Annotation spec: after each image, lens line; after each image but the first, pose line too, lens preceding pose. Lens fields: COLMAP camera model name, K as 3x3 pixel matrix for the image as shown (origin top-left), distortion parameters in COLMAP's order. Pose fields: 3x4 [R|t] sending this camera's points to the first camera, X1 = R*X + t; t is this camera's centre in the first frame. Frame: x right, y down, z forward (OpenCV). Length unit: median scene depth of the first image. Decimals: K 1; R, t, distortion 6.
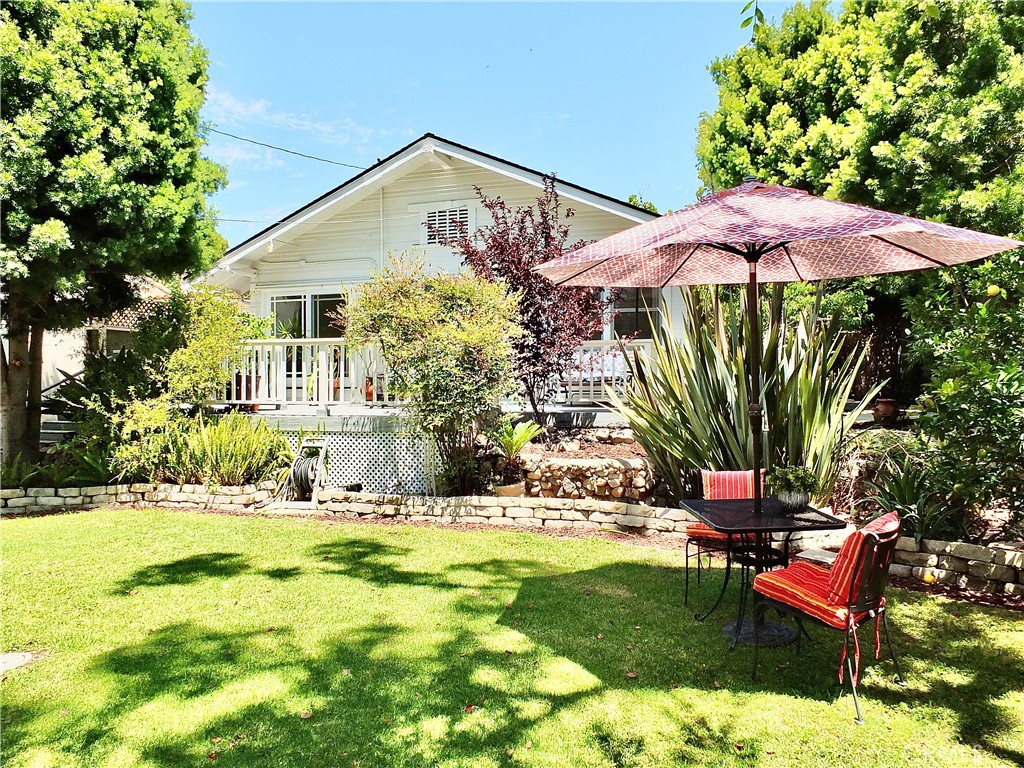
lens RADIAL K [[729.0, 0, 509.8], [0, 729.0, 342.3], [0, 0, 1]] dist [-0.002301, -0.002176]
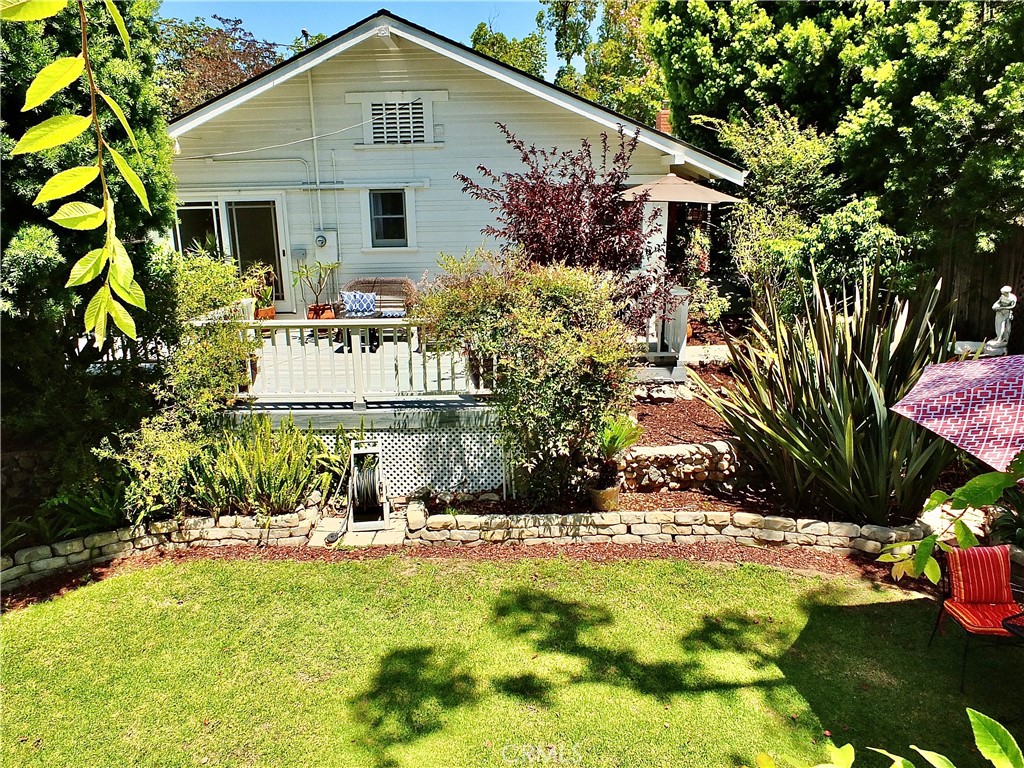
lens RADIAL K [[729.0, 0, 509.8], [0, 729.0, 342.3], [0, 0, 1]] dist [-0.002301, -0.002176]
pose [[0.960317, -0.066685, 0.270821, -0.322284], [-0.004054, 0.967557, 0.252620, -0.197318], [-0.278881, -0.243694, 0.928891, 0.173702]]
